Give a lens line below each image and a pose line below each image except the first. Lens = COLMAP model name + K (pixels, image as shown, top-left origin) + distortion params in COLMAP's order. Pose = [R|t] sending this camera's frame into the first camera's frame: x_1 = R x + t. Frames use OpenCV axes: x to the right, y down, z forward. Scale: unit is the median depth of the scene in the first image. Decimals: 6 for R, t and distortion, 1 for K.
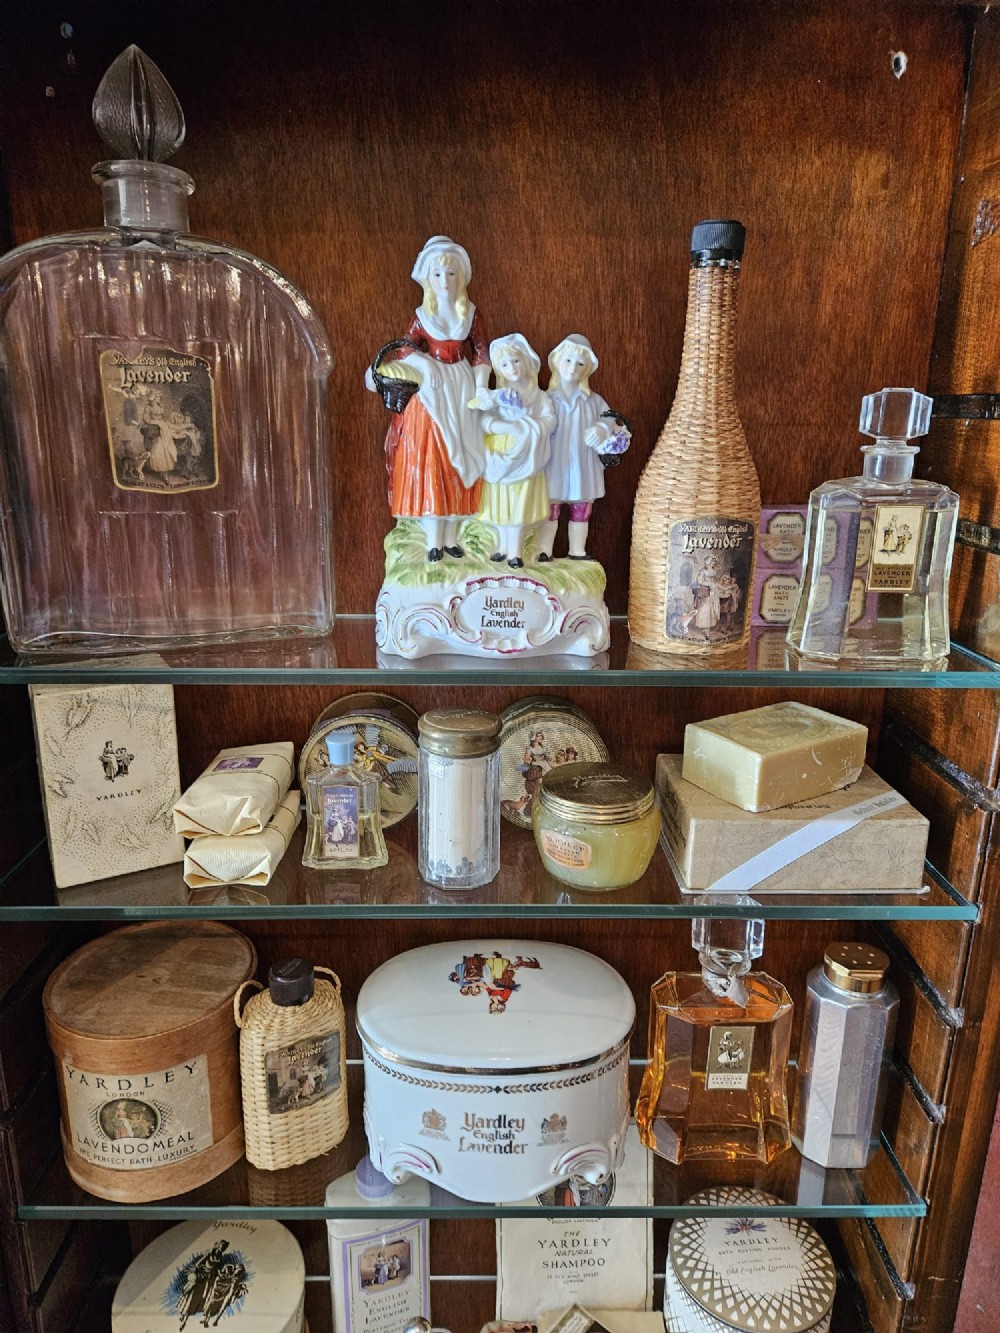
lens RADIAL K [[890.6, 0, 498.1], [0, 890.6, 654.9], [0, 0, 1]] dist [0.071509, -0.070240]
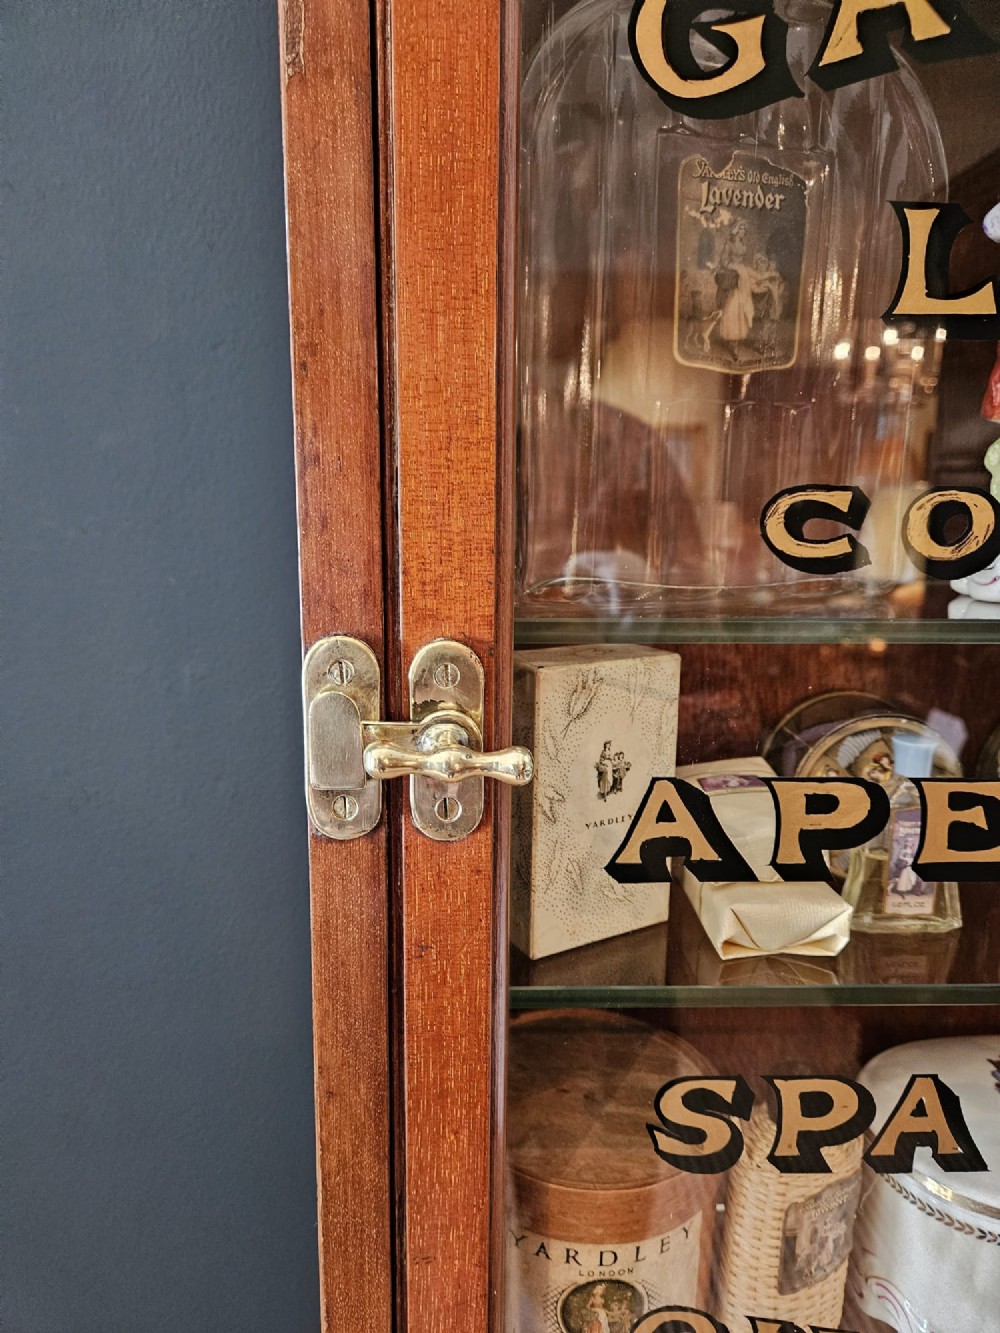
lens RADIAL K [[909.7, 0, 500.0], [0, 909.7, 666.5], [0, 0, 1]] dist [0.063789, -0.080698]
pose [[0.999861, -0.006369, 0.015411, -0.520907], [0.007545, 0.996969, -0.077436, 0.091352], [-0.014871, 0.077541, 0.996878, 0.295324]]
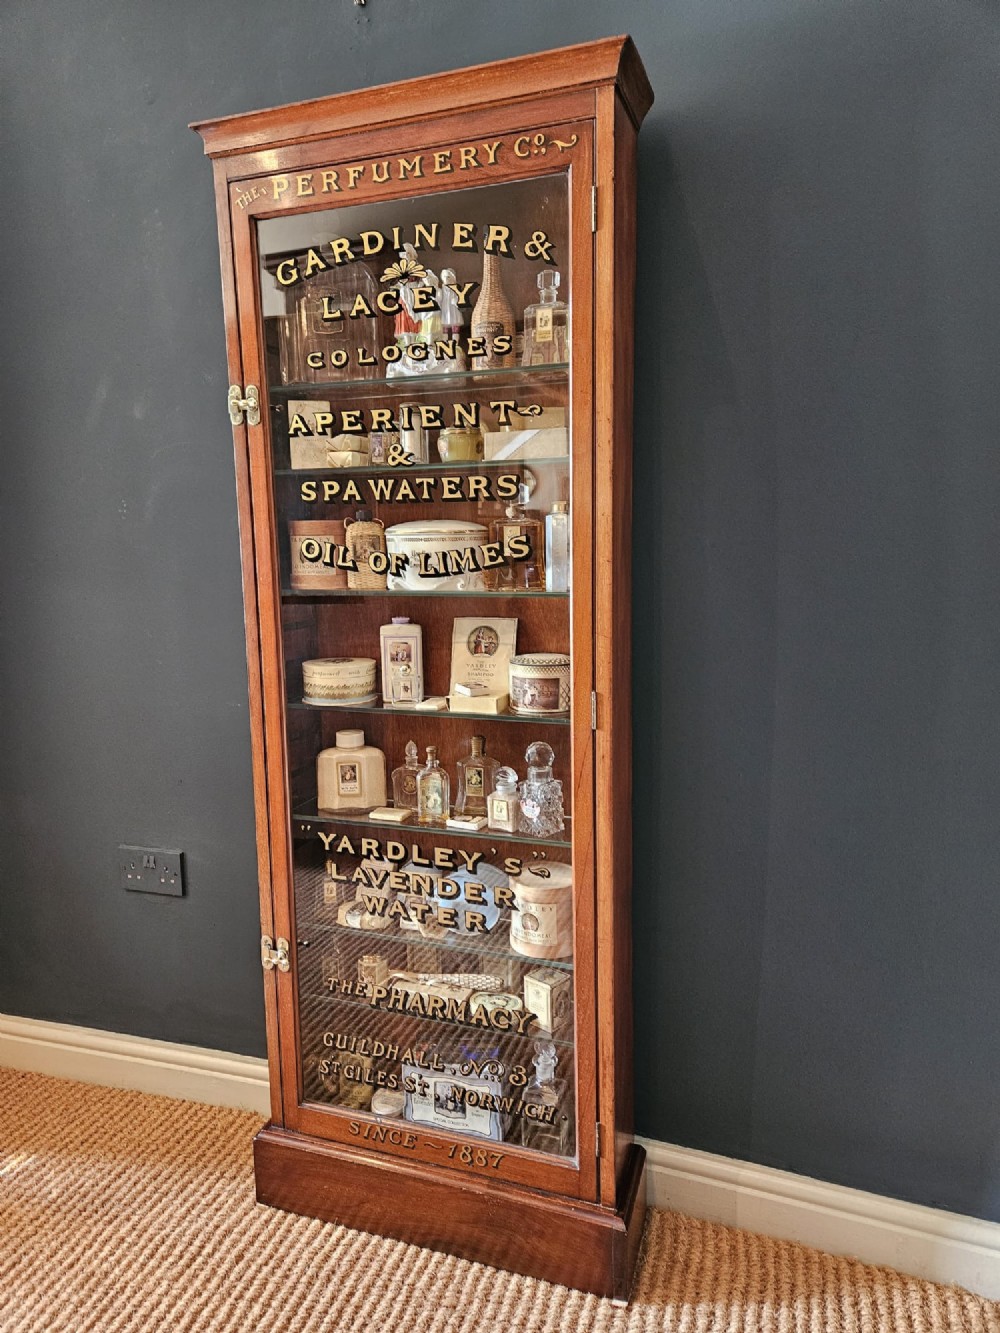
lens RADIAL K [[890.6, 0, 498.1], [0, 890.6, 654.9], [0, 0, 1]] dist [0.071509, -0.070240]
pose [[0.930180, 0.020686, -0.366520, 1.282781], [-0.065670, 0.991683, -0.110690, 1.168881], [0.361182, 0.127031, 0.923802, -1.460811]]
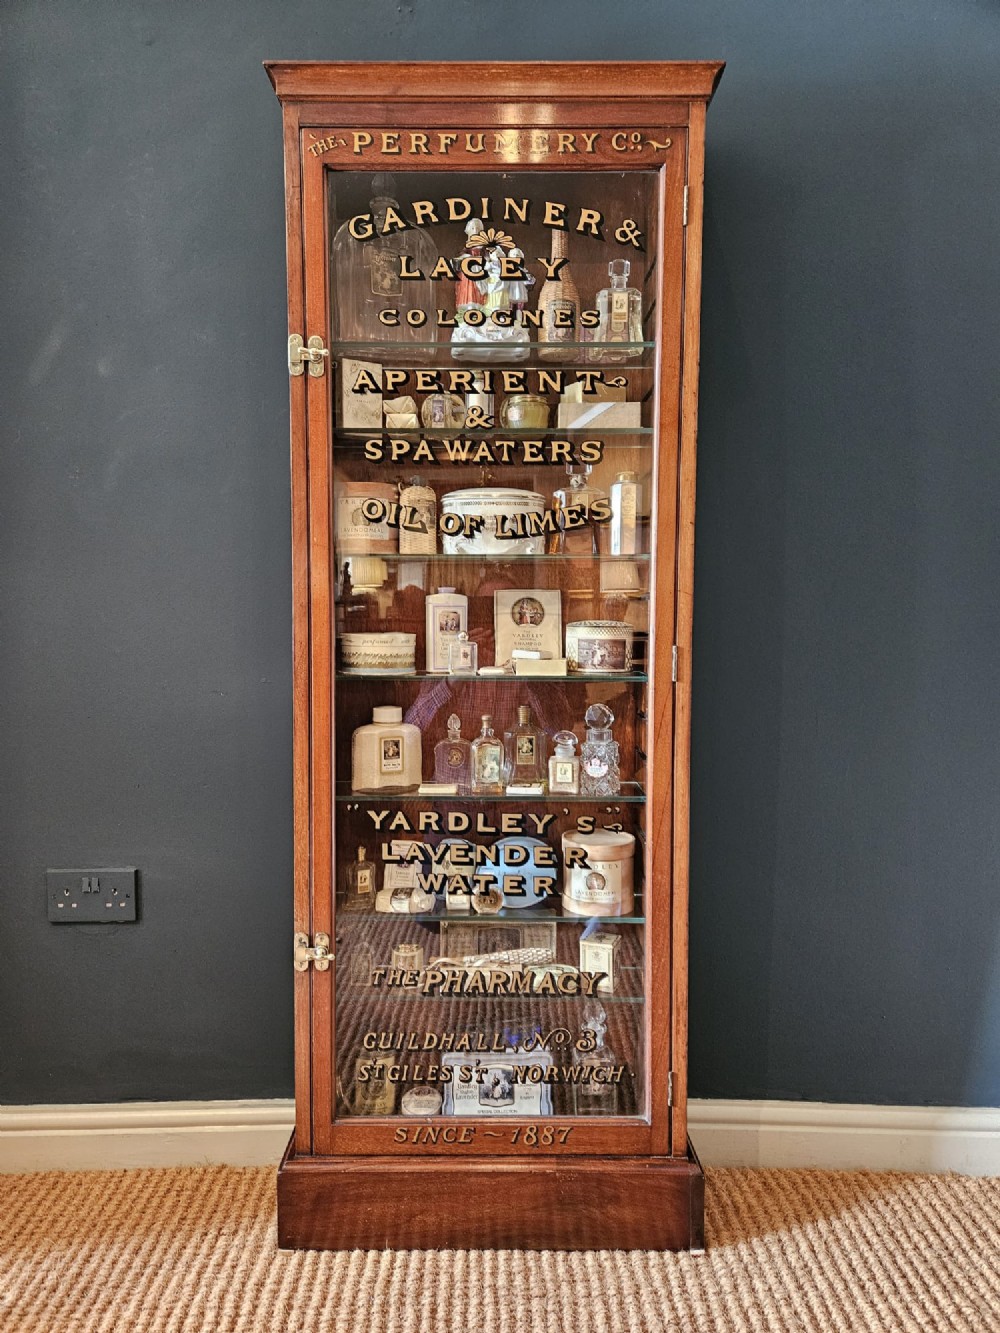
lens RADIAL K [[885.9, 0, 485.9], [0, 885.9, 663.0], [0, 0, 1]] dist [0.073797, -0.070494]
pose [[0.999451, -0.008811, -0.031929, 0.062522], [0.002097, 0.978870, -0.204473, 1.596768], [0.033056, 0.204294, 0.978351, -1.664207]]
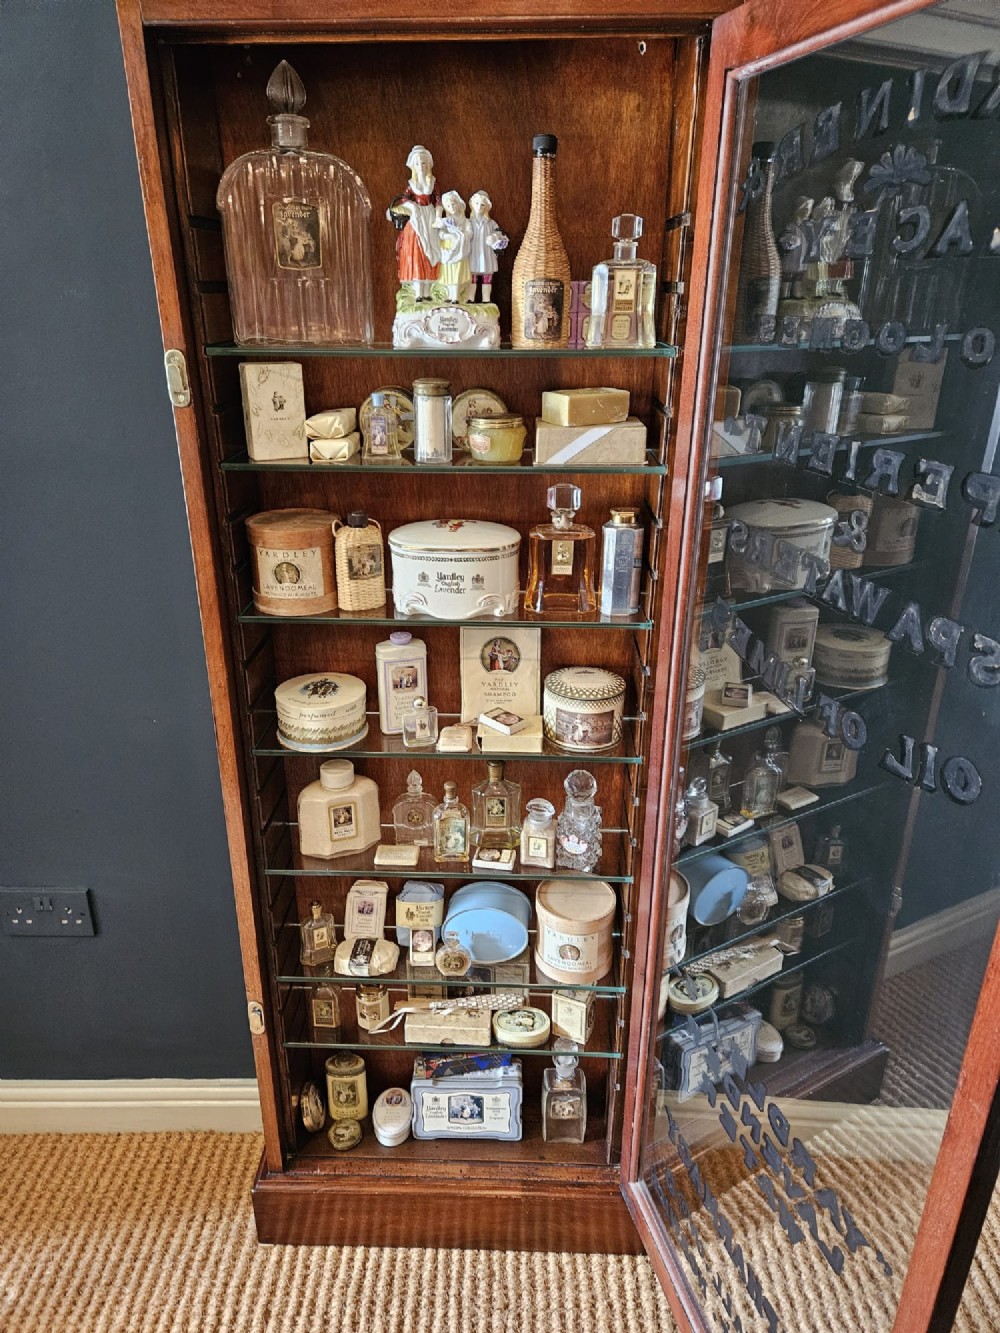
lens RADIAL K [[895.5, 0, 480.5], [0, 895.5, 656.4], [0, 0, 1]] dist [0.075098, -0.068292]
pose [[0.997619, 0.011399, -0.068013, 0.232295], [-0.002777, 0.992085, 0.125540, 0.459901], [0.068905, -0.125052, 0.989754, -1.250692]]
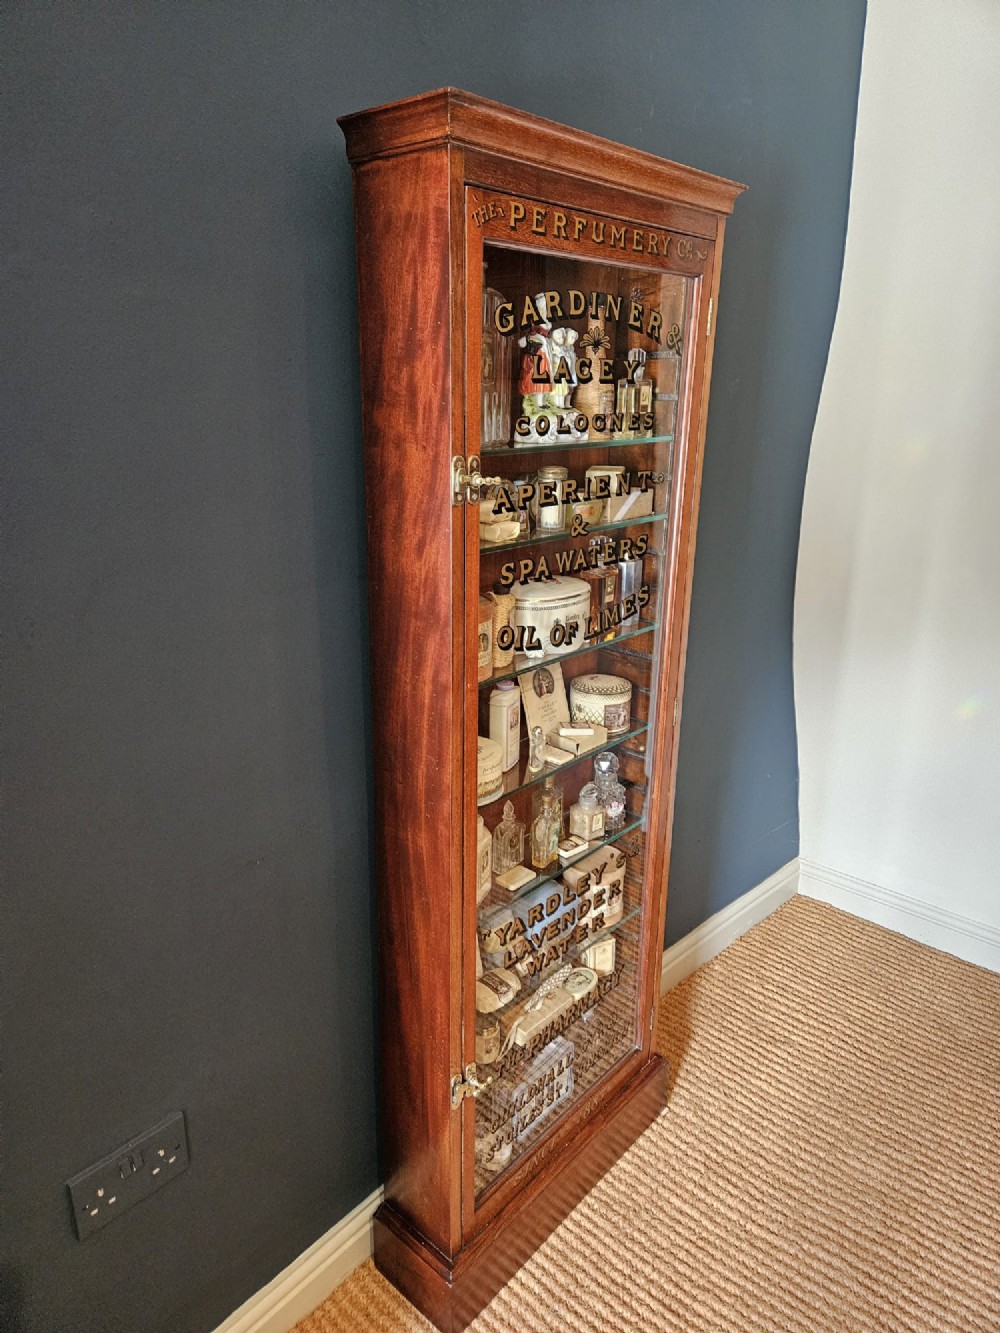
lens RADIAL K [[876.3, 0, 473.6], [0, 876.3, 649.3], [0, 0, 1]] dist [0.069320, -0.073088]
pose [[0.702855, -0.215557, 0.677886, -2.183781], [0.190274, 0.975226, 0.112824, 0.264195], [-0.685413, 0.049685, 0.726458, -0.785022]]
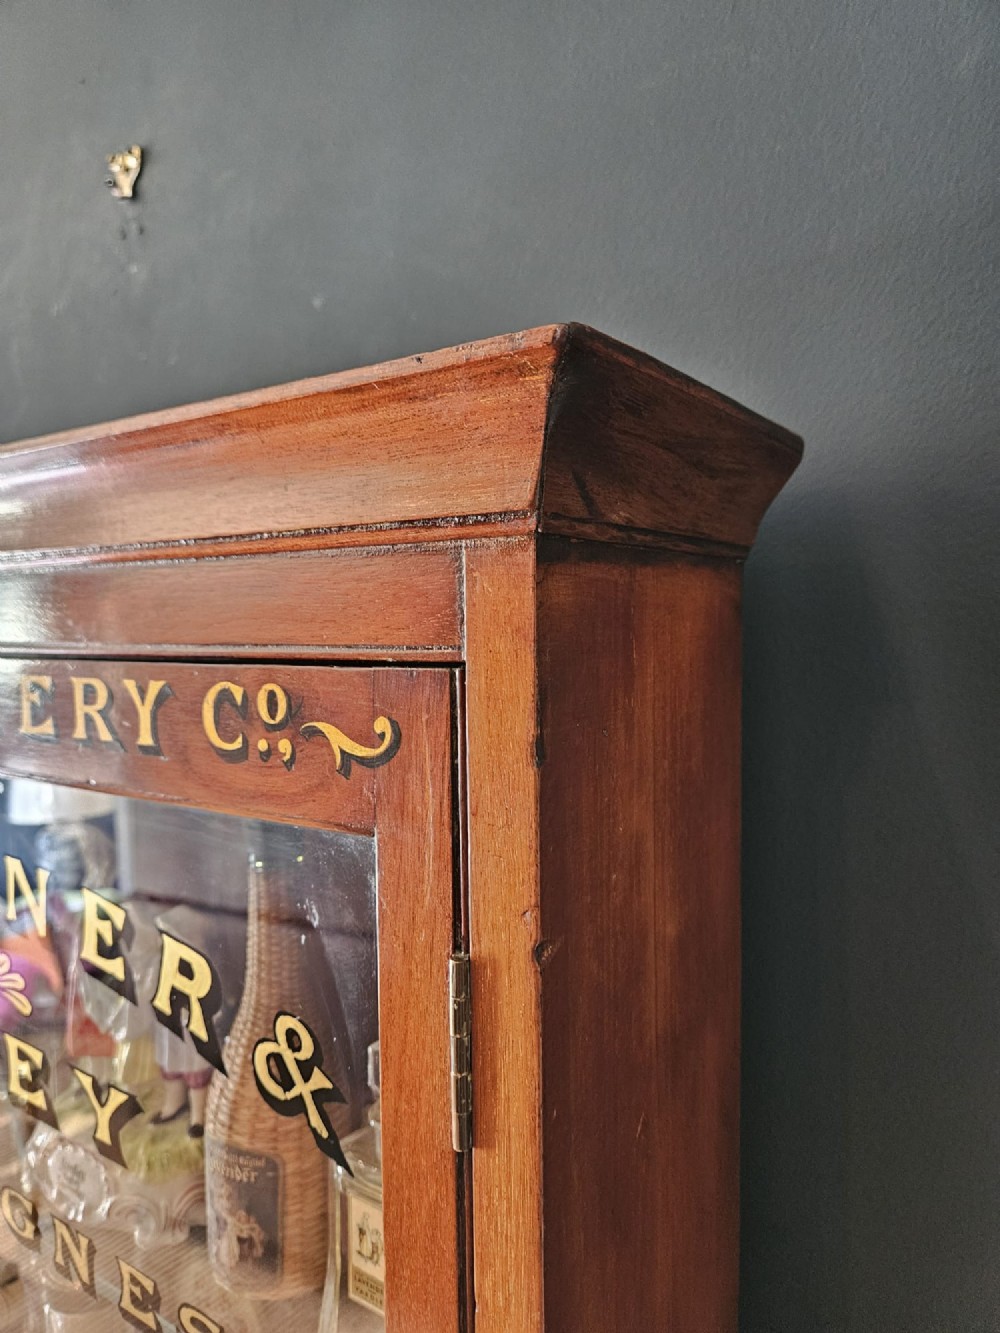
lens RADIAL K [[890.6, 0, 498.1], [0, 890.6, 654.9], [0, 0, 1]] dist [0.071509, -0.070240]
pose [[0.816803, -0.001300, -0.576915, 0.921600], [-0.127472, 0.974875, -0.182673, -0.464753], [0.562658, 0.222748, 0.796115, 0.297847]]
